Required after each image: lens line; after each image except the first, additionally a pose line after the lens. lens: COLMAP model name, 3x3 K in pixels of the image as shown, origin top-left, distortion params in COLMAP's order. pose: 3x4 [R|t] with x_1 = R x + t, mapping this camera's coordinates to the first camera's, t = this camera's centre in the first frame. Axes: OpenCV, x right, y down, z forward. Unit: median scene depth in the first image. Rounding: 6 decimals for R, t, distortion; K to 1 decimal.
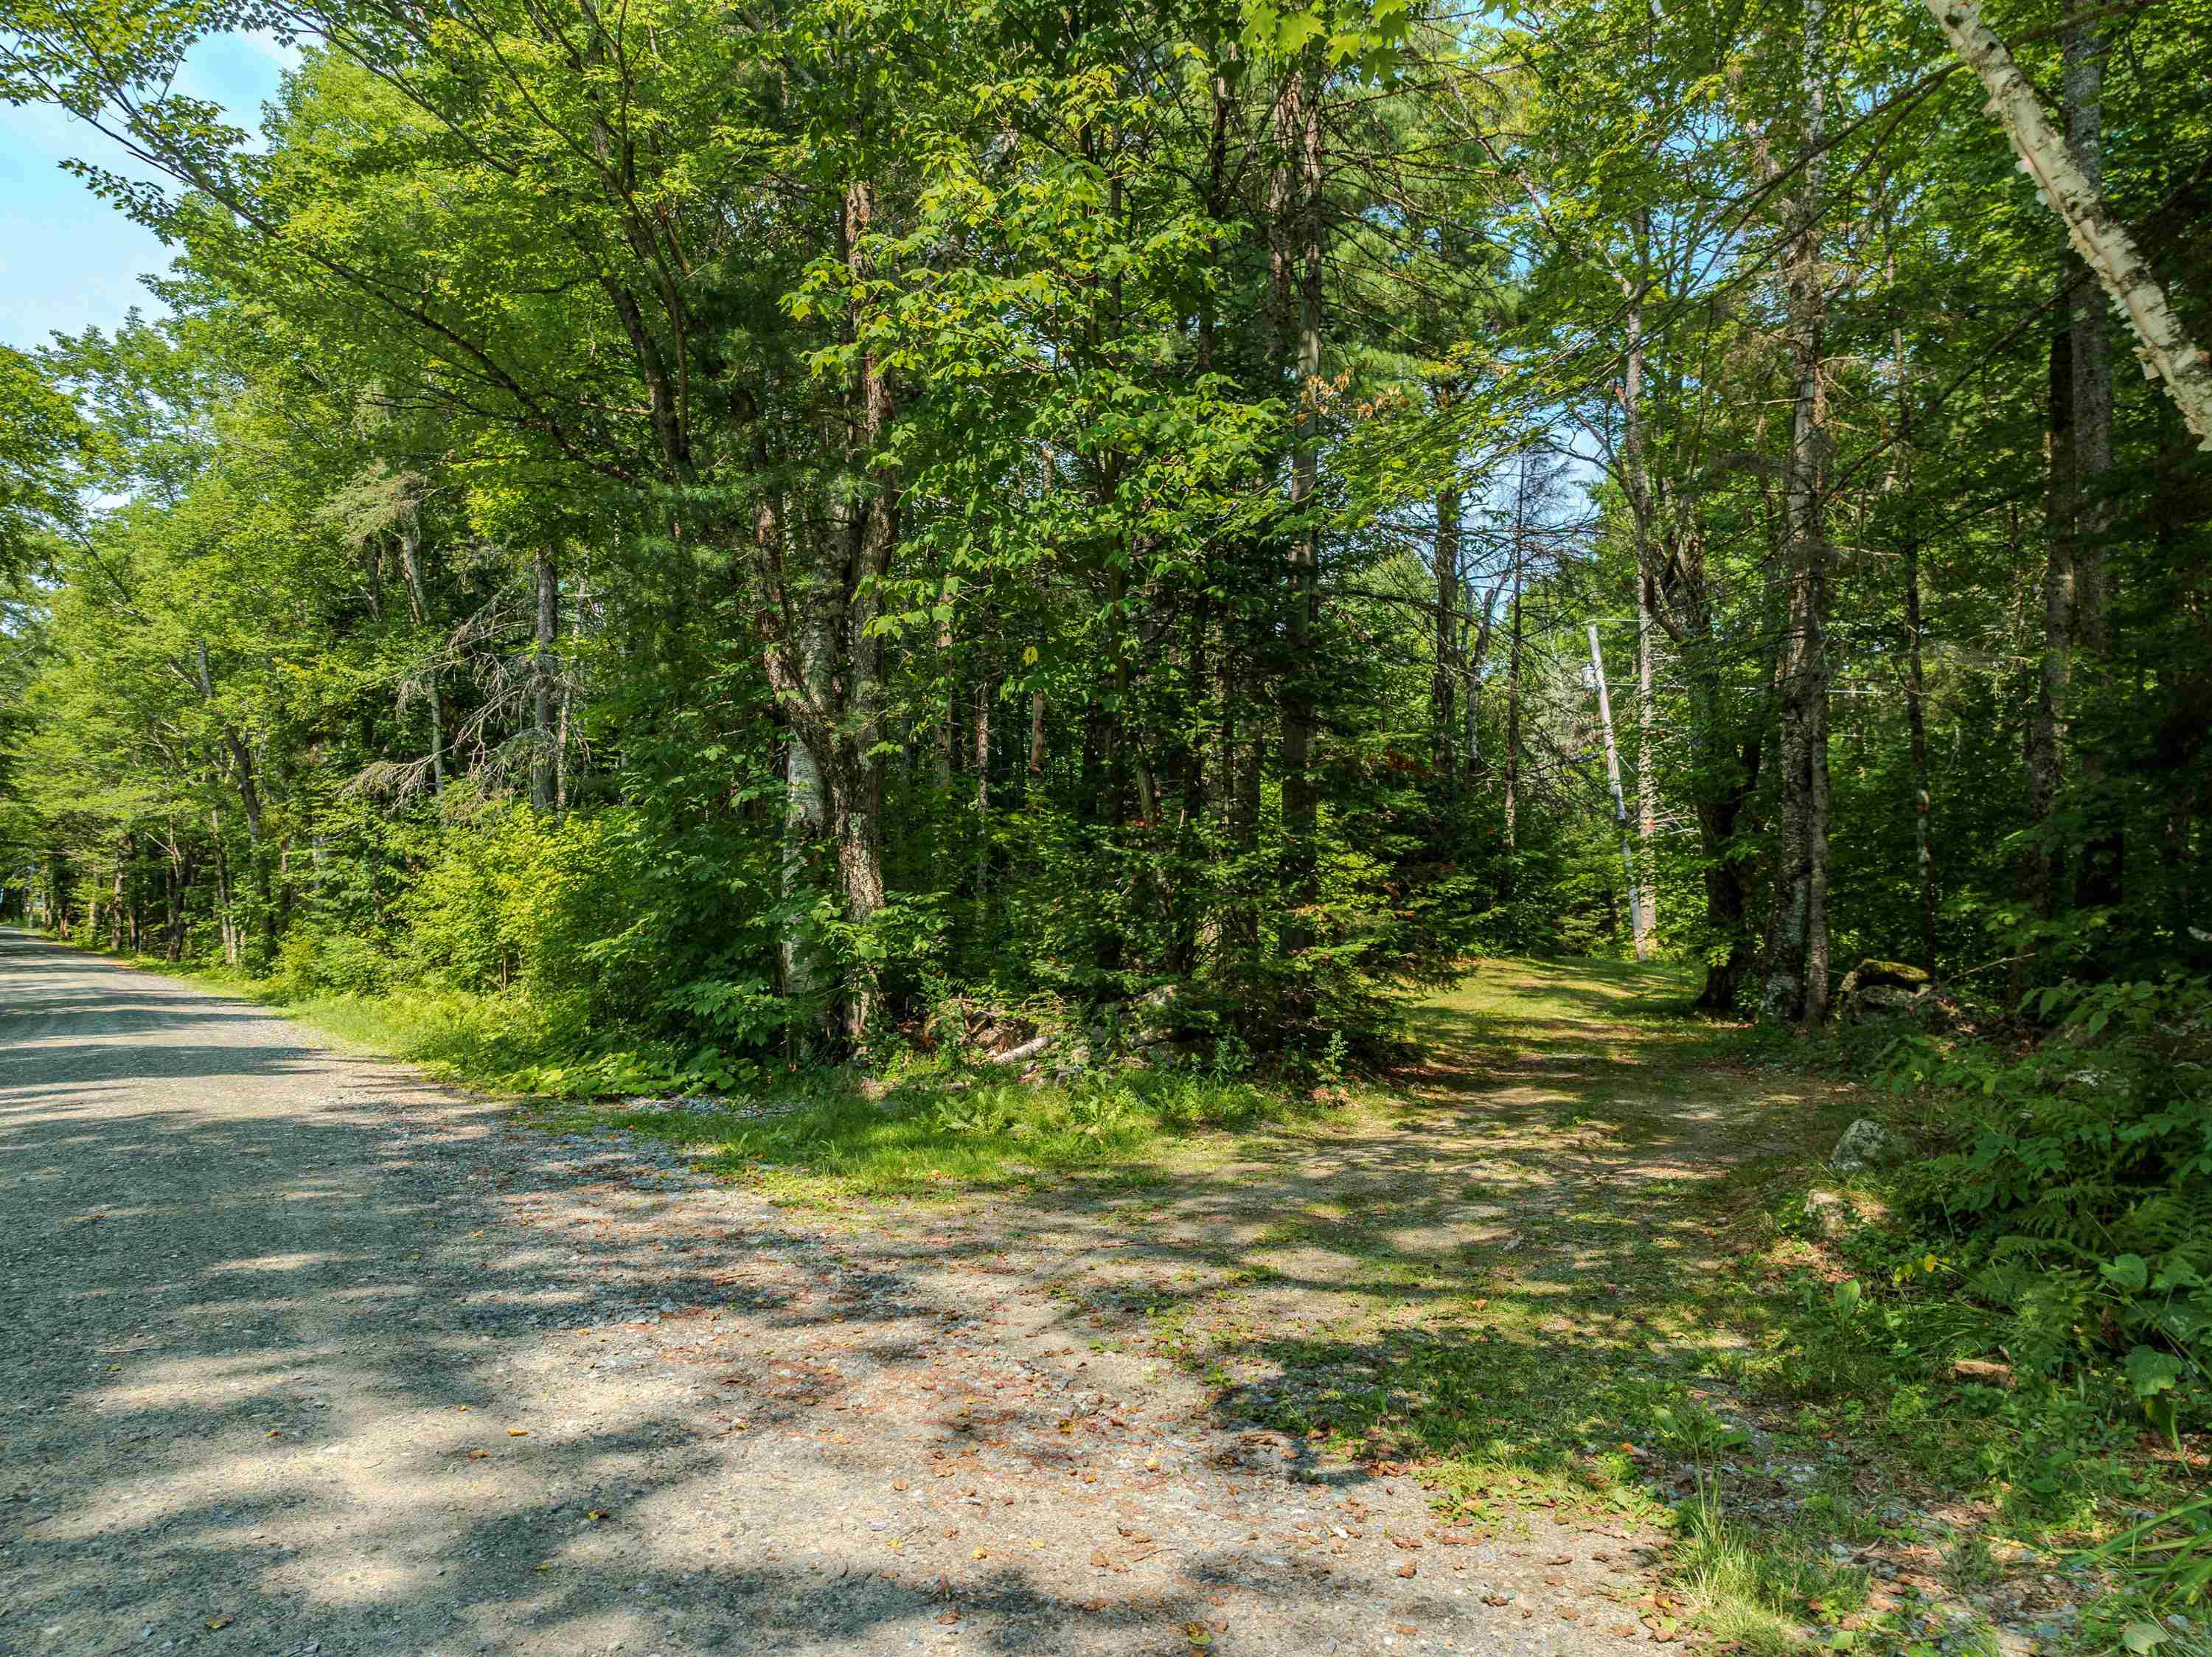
lens RADIAL K [[1541.2, 0, 1104.0], [0, 1541.2, 825.4], [0, 0, 1]] dist [-0.010636, -0.019546]
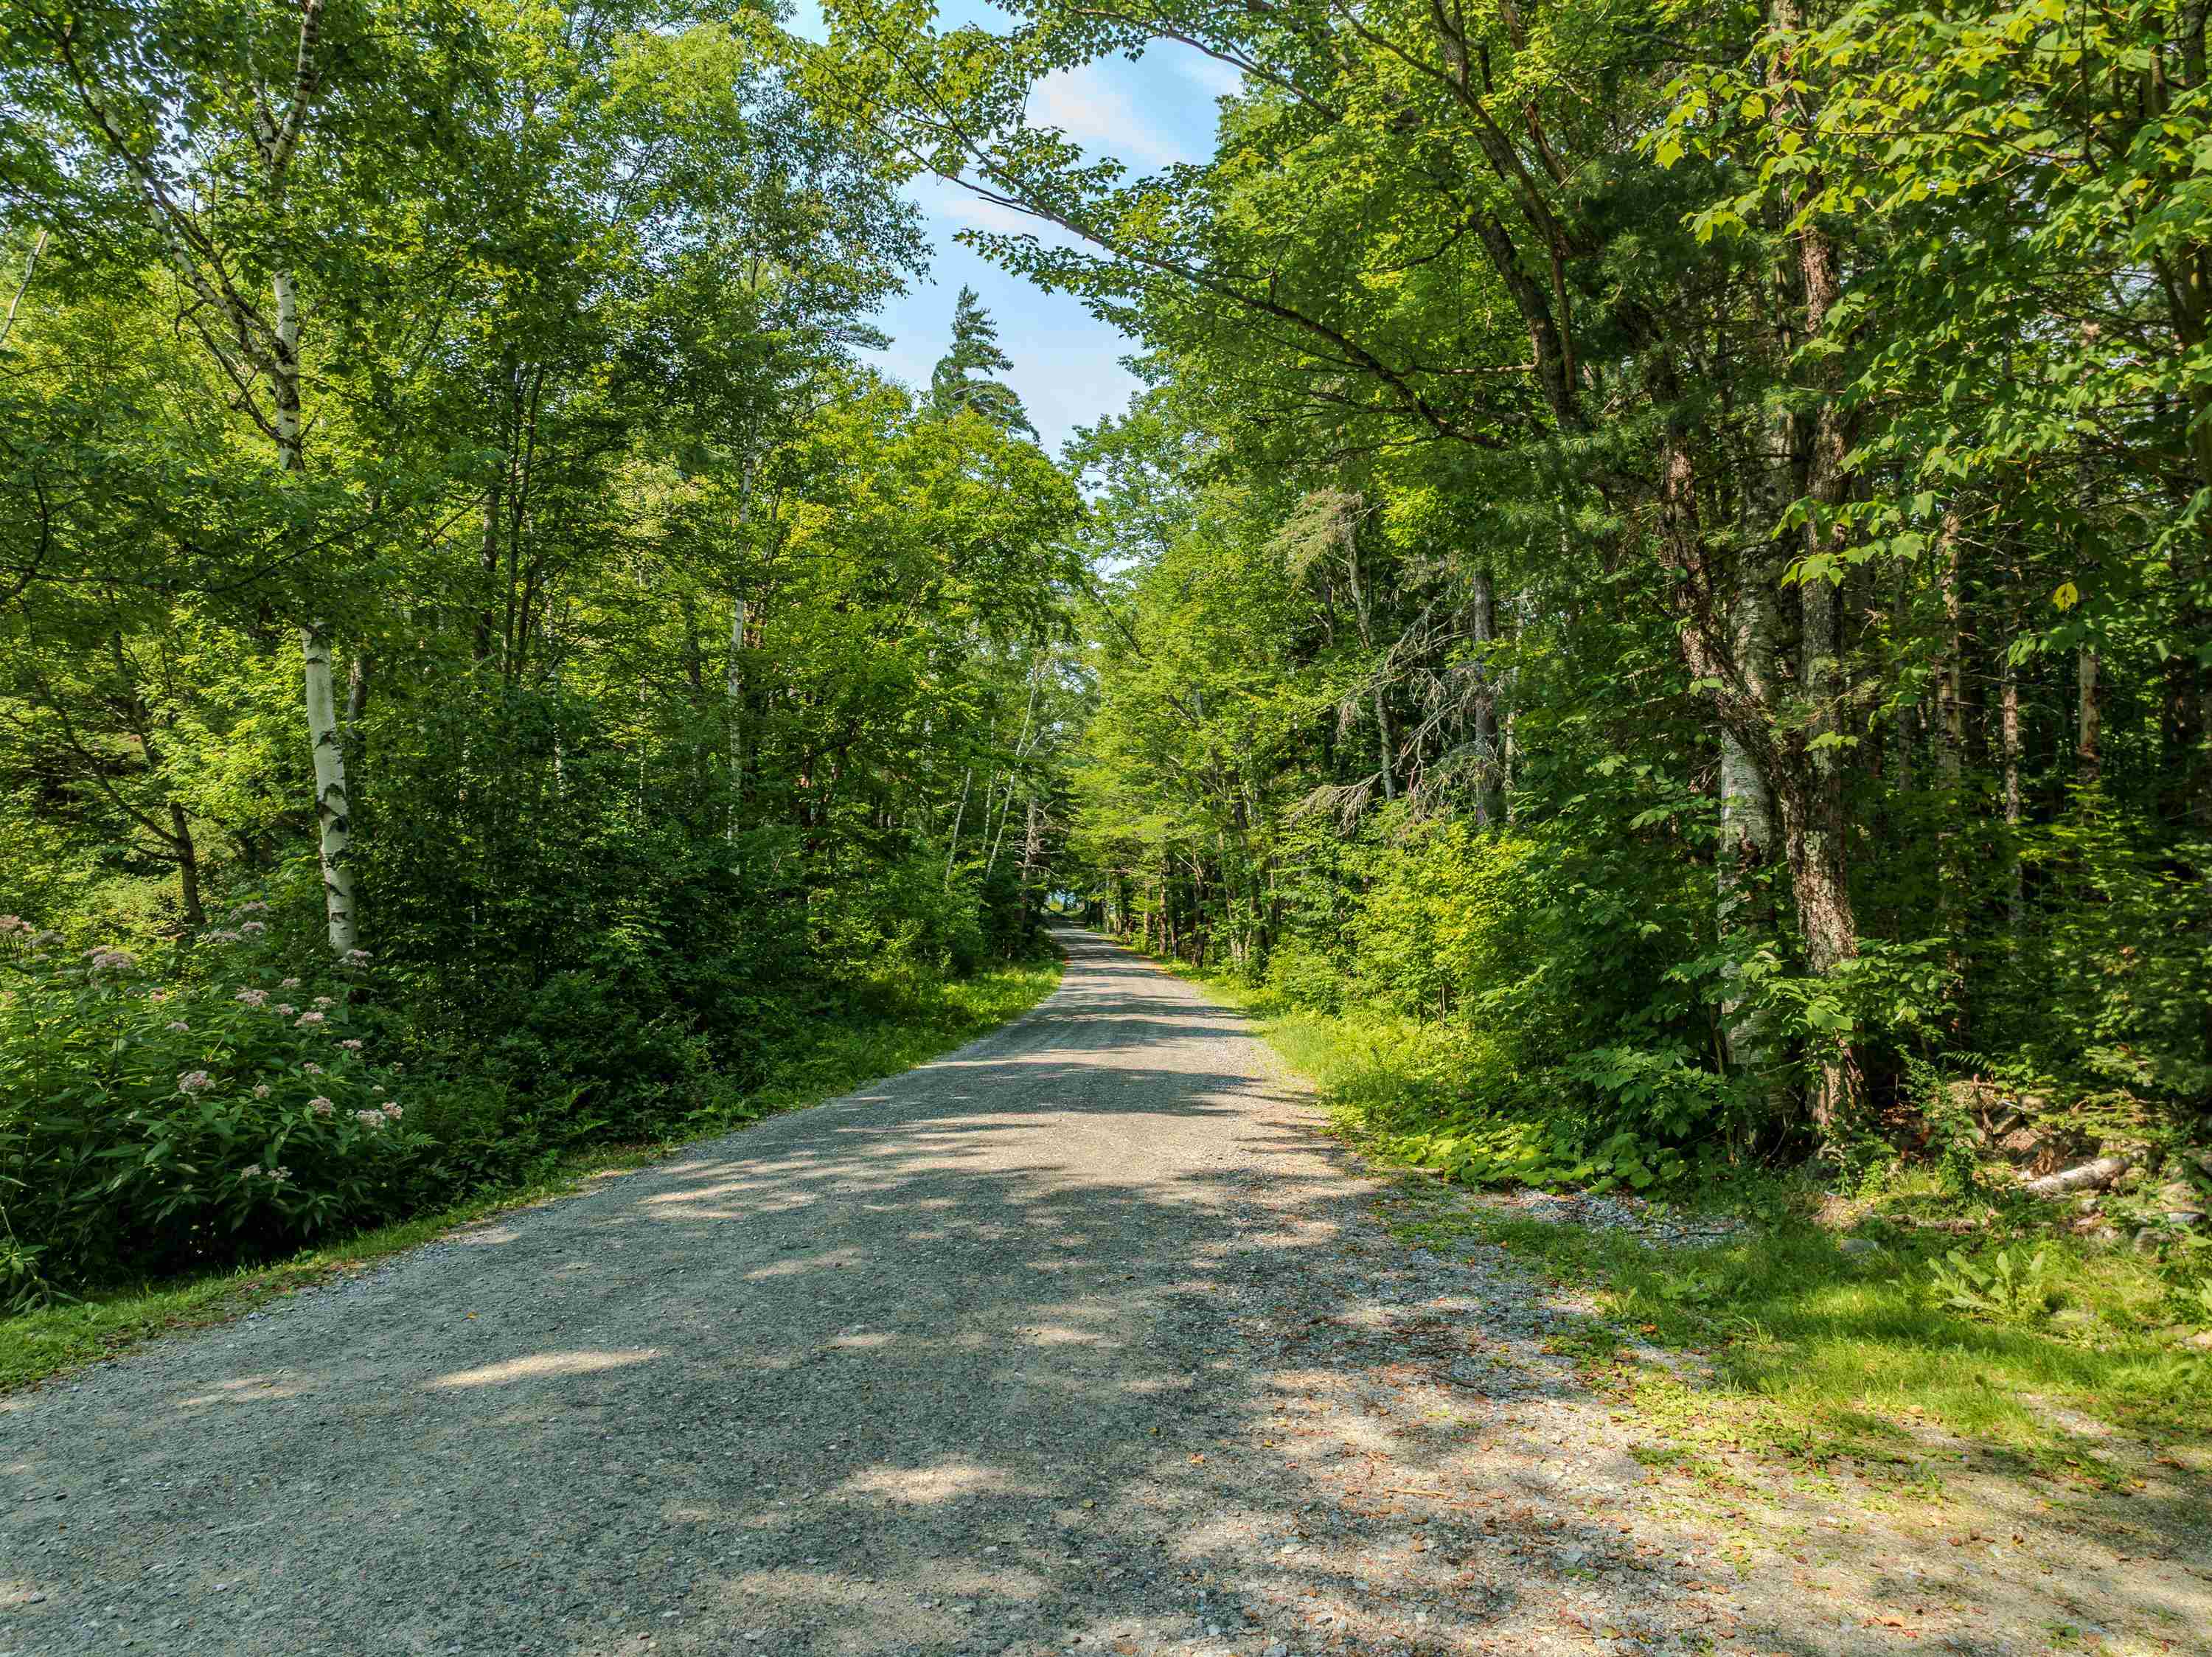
lens RADIAL K [[1541.2, 0, 1104.0], [0, 1541.2, 825.4], [0, 0, 1]] dist [-0.010636, -0.019546]
pose [[0.812890, -0.035434, -0.581339, -0.003526], [0.033955, 0.999333, -0.013433, -0.012389], [0.581427, -0.008820, 0.813551, 0.173657]]
